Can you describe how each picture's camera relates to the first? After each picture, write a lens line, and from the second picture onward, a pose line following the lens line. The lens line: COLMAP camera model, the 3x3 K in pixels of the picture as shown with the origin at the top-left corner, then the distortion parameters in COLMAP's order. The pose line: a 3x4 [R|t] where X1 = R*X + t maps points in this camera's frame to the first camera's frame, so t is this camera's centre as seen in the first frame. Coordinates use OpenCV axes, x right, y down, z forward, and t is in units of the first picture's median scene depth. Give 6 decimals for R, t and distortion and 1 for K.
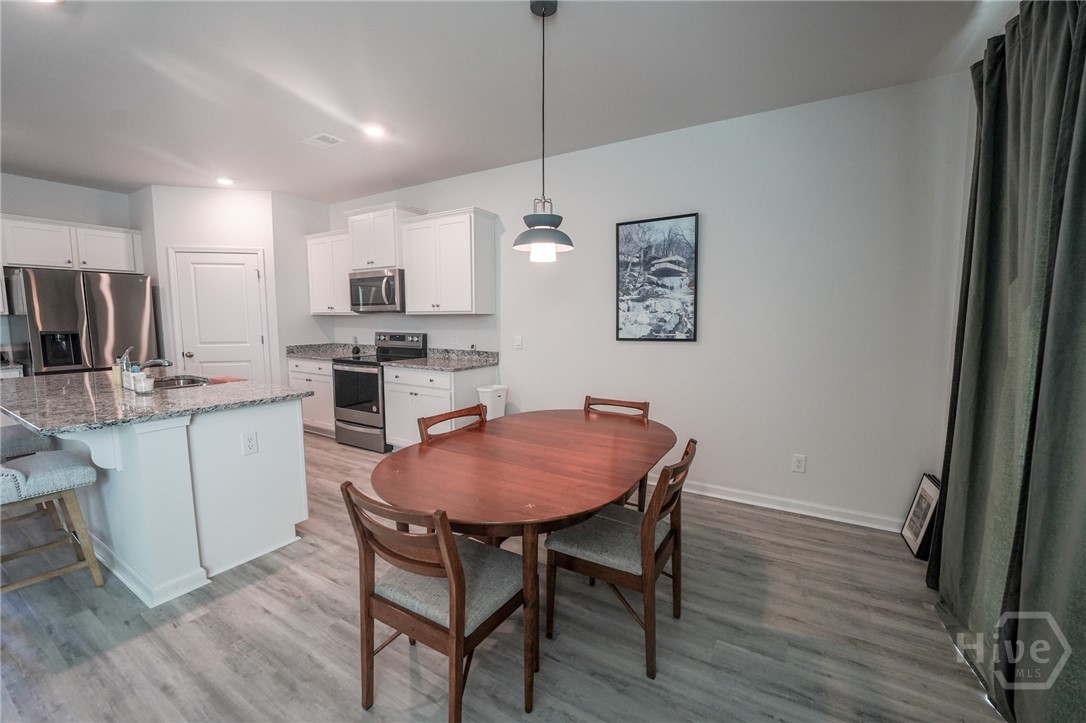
lens RADIAL K [[444.6, 0, 543.0], [0, 444.6, 361.5], [0, 0, 1]] dist [-0.022918, 0.000513]
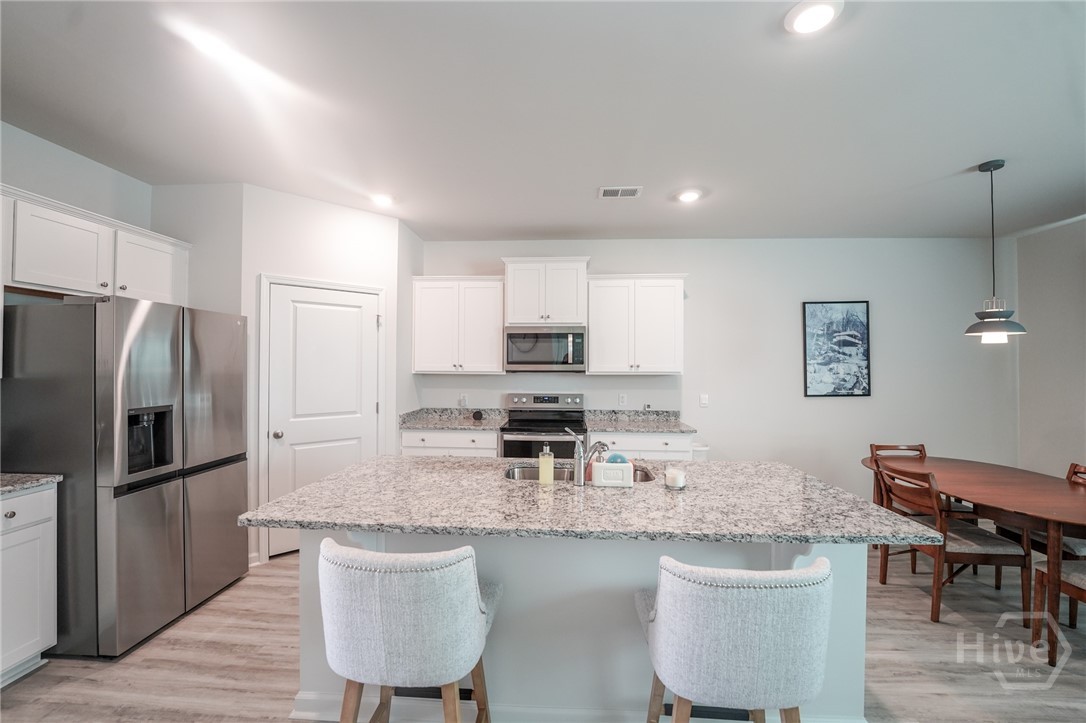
lens RADIAL K [[444.6, 0, 543.0], [0, 444.6, 361.5], [0, 0, 1]] dist [-0.022918, 0.000513]
pose [[0.881409, 0.007944, 0.472288, -1.063570], [0.044202, 0.994084, -0.099213, -0.057707], [-0.470282, 0.108323, 0.875843, 0.288026]]
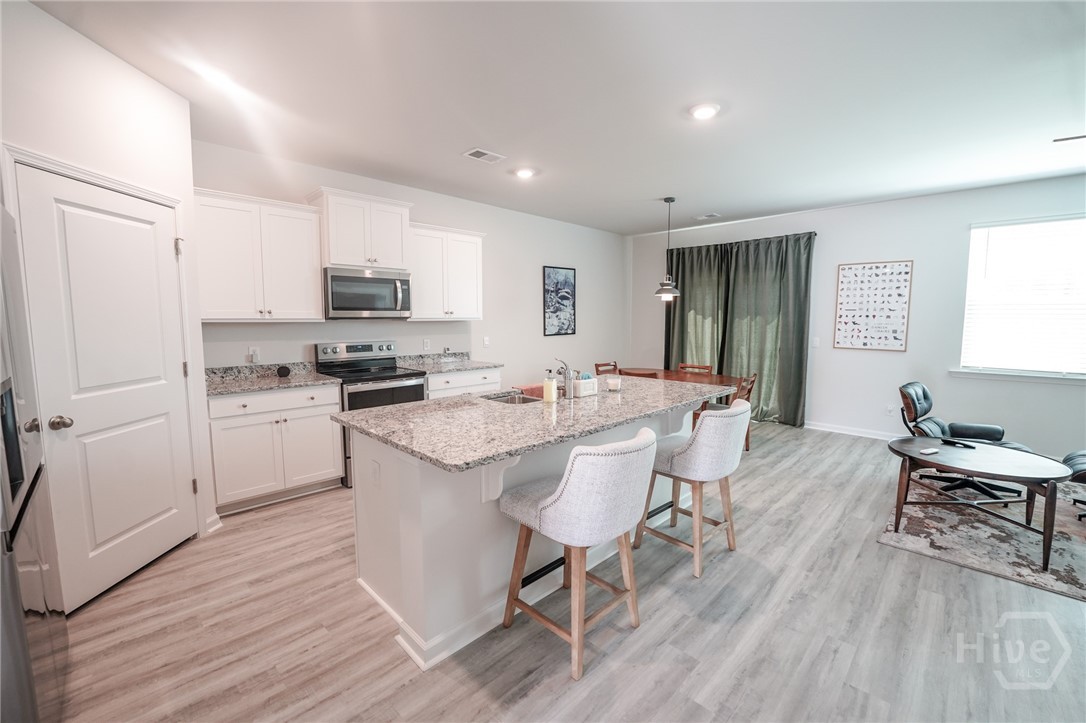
lens RADIAL K [[444.6, 0, 543.0], [0, 444.6, 361.5], [0, 0, 1]] dist [-0.022918, 0.000513]
pose [[0.232497, -0.095336, 0.967913, -1.501280], [0.097739, 0.992437, 0.074274, -0.079987], [-0.967674, 0.077335, 0.240057, 0.639187]]
